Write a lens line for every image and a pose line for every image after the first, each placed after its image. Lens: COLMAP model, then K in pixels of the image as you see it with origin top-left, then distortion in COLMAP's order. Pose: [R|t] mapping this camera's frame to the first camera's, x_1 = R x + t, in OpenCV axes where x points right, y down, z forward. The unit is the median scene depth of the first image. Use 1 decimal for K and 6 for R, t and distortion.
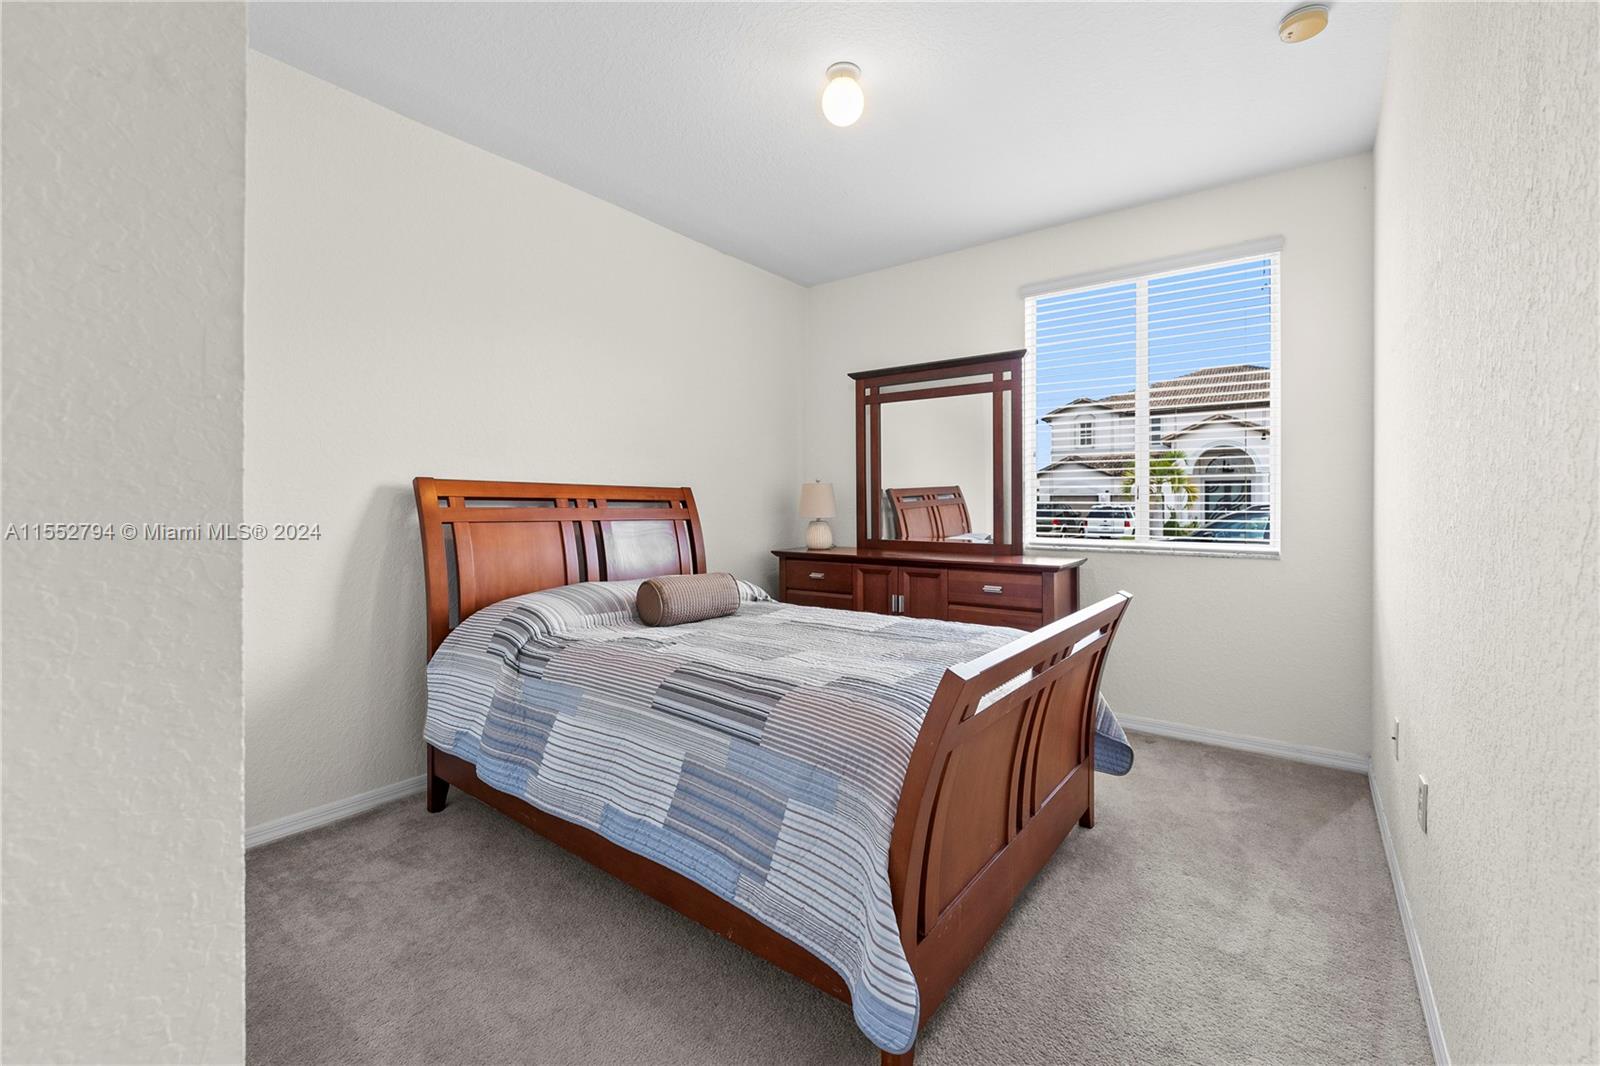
lens RADIAL K [[656.5, 0, 792.5], [0, 656.5, 525.0], [0, 0, 1]] dist [-0.016009, 0.002283]
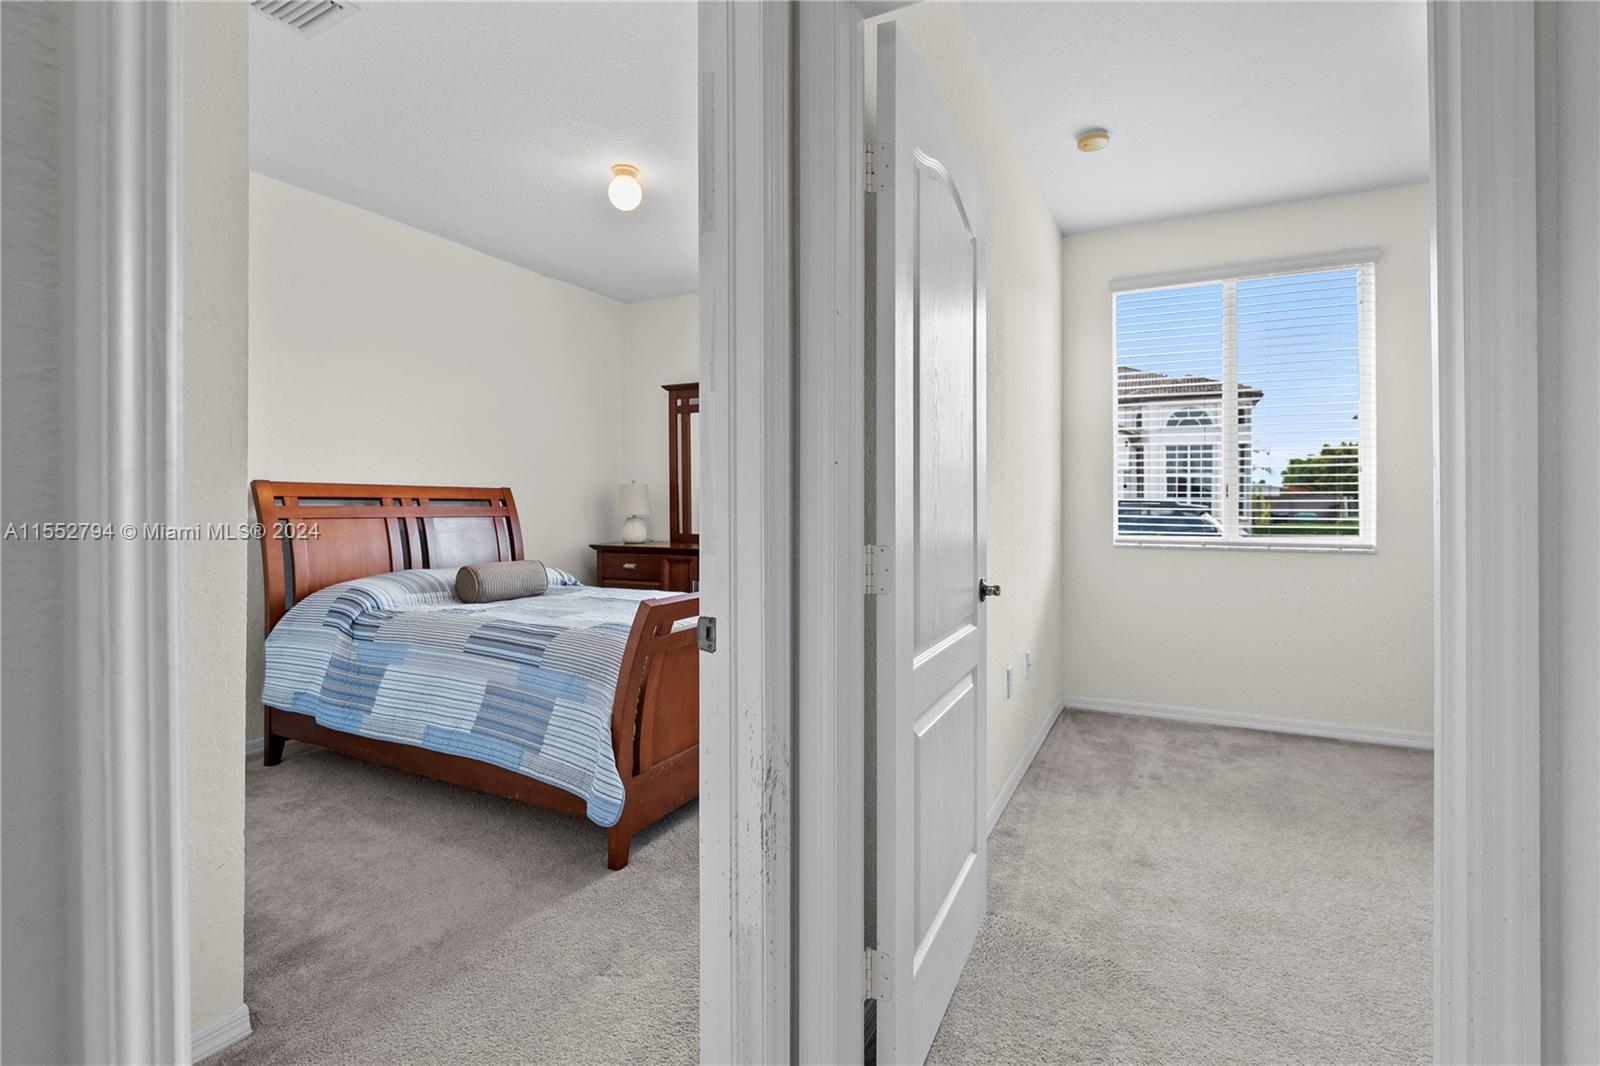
lens RADIAL K [[742.8, 0, 800.7], [0, 742.8, 508.7], [0, 0, 1]] dist [-0.015099, 0.000730]
pose [[0.982527, -0.002175, 0.186110, 0.145774], [0.006144, 0.999766, -0.020752, 0.011992], [-0.186021, 0.021533, 0.982310, -0.502951]]
